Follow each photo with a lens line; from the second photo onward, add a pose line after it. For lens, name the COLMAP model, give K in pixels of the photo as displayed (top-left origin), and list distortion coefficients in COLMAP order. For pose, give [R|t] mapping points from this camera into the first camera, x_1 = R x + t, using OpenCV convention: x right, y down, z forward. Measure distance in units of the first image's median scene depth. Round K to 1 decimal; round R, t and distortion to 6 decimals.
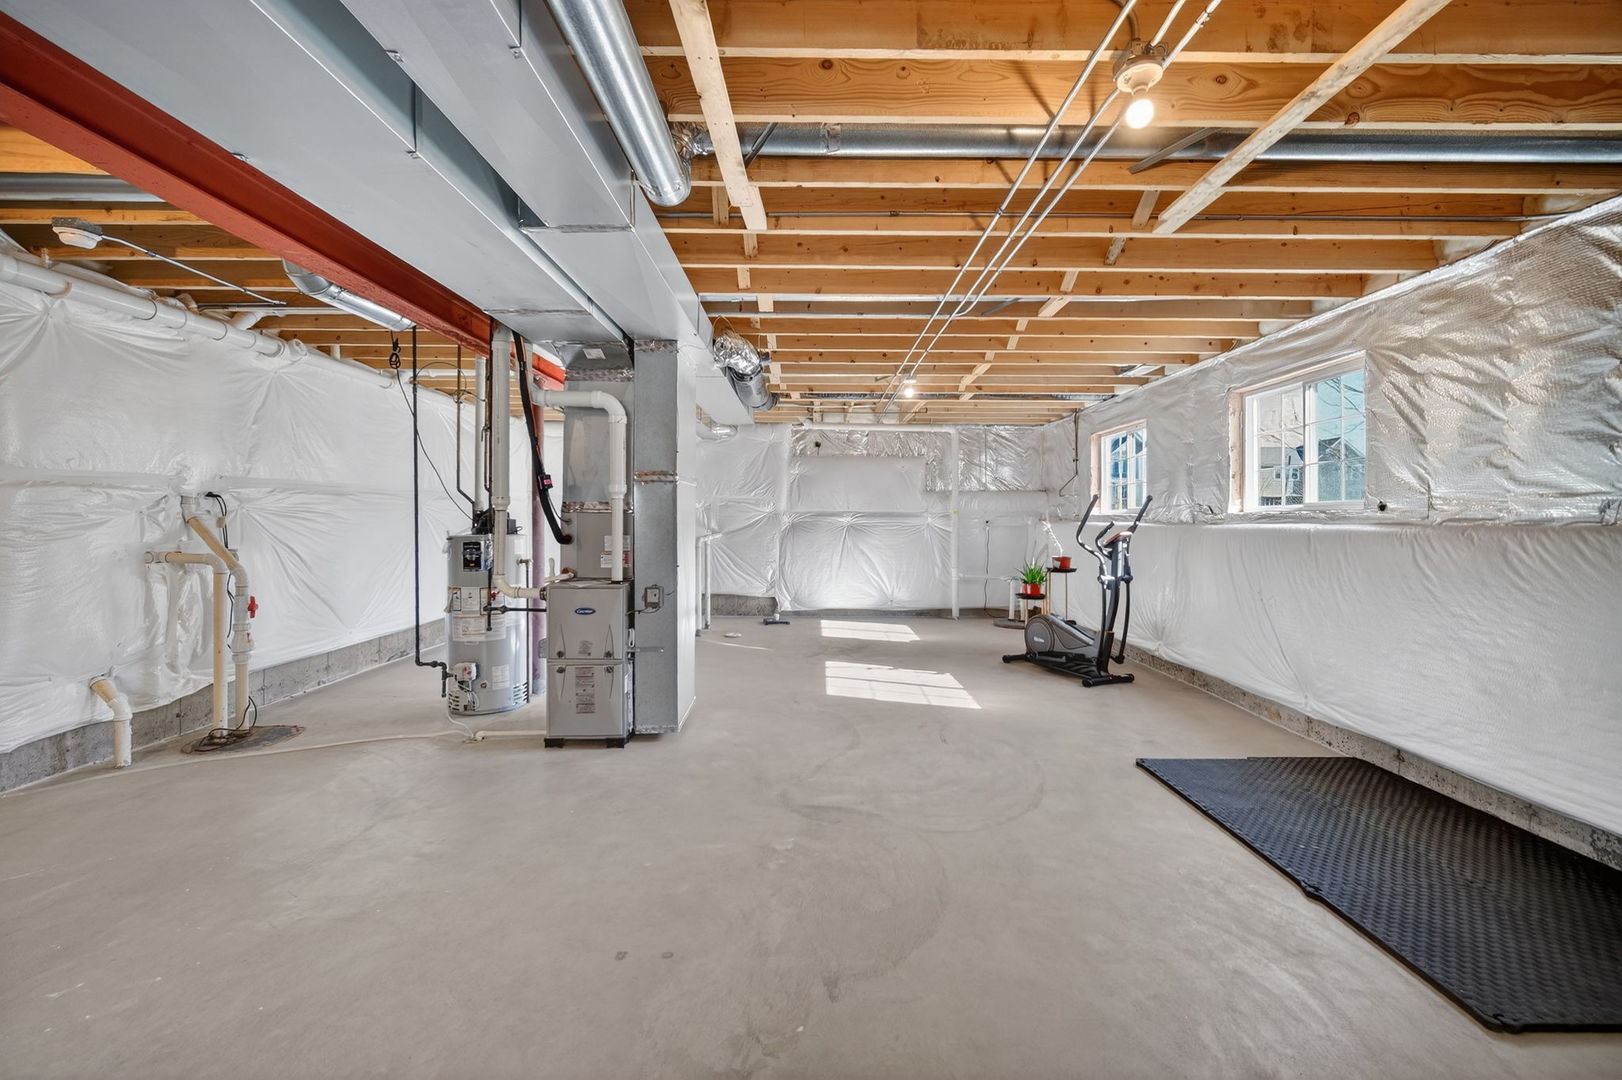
lens RADIAL K [[639.6, 0, 816.6], [0, 639.6, 513.6], [0, 0, 1]] dist [-0.000475, -0.000075]
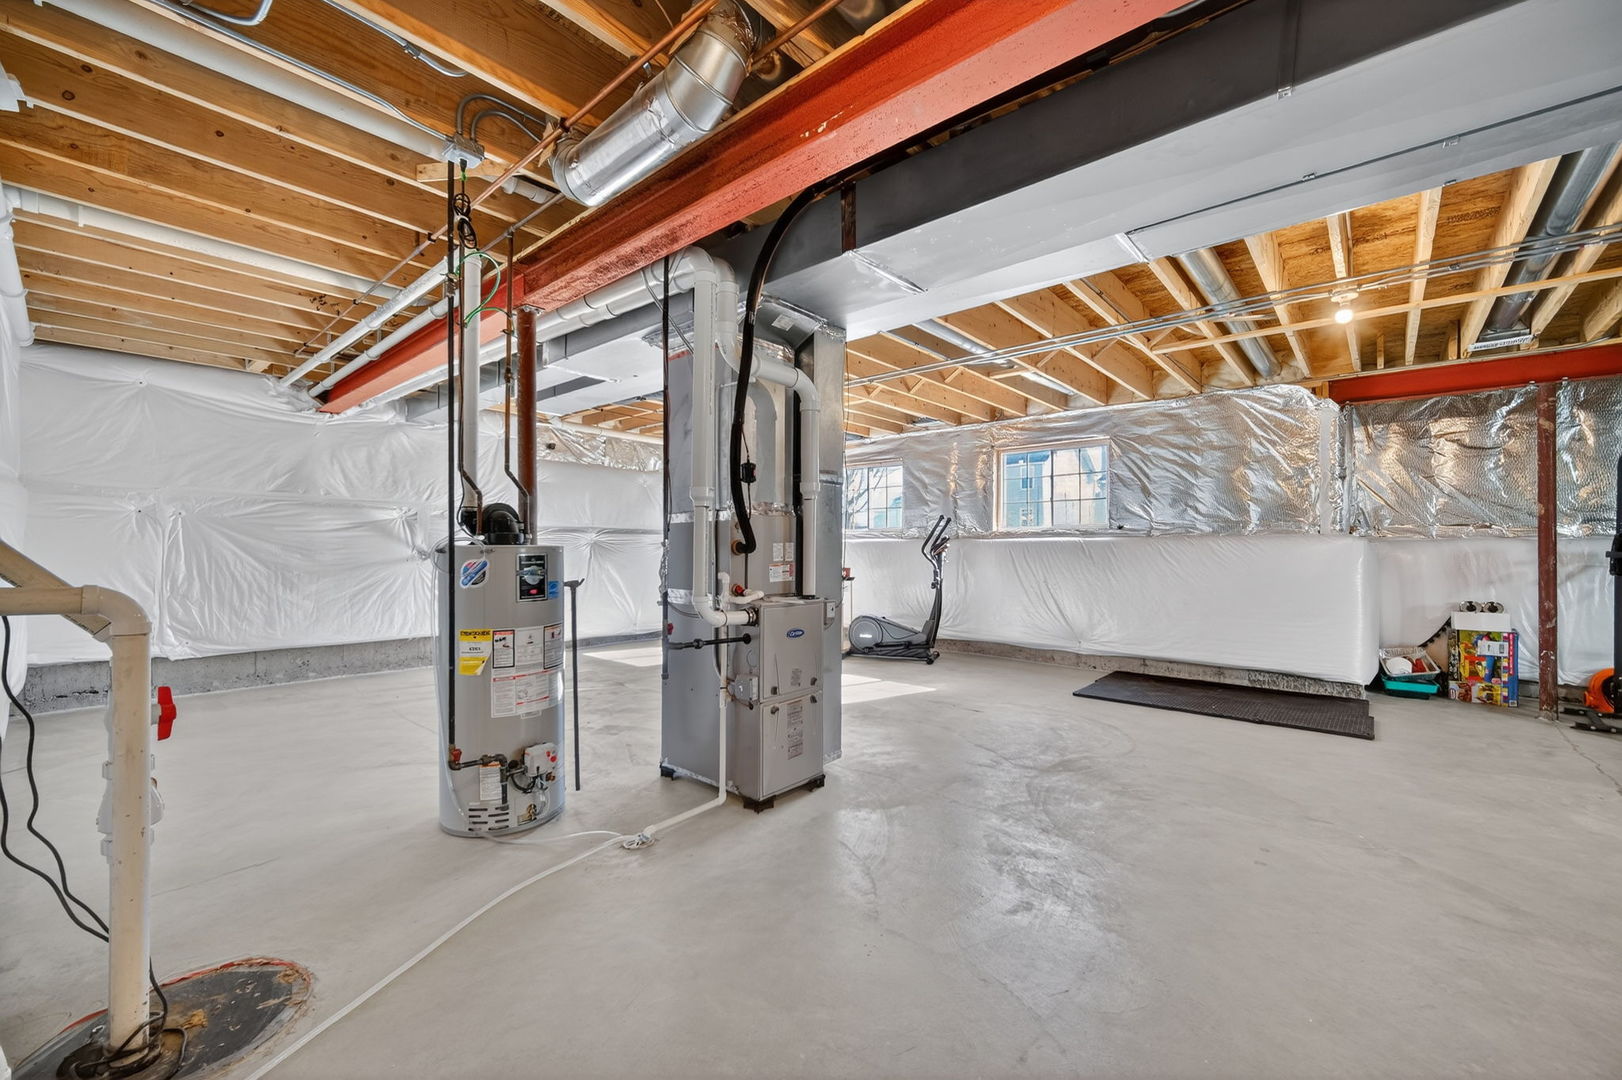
lens RADIAL K [[639.6, 0, 812.7], [0, 639.6, 545.5], [0, 0, 1]] dist [-0.000475, -0.000075]
pose [[0.665301, -0.000105, 0.746576, -1.063615], [-0.006984, 0.999955, 0.006365, 0.037538], [-0.746543, -0.009449, 0.665270, 0.484261]]
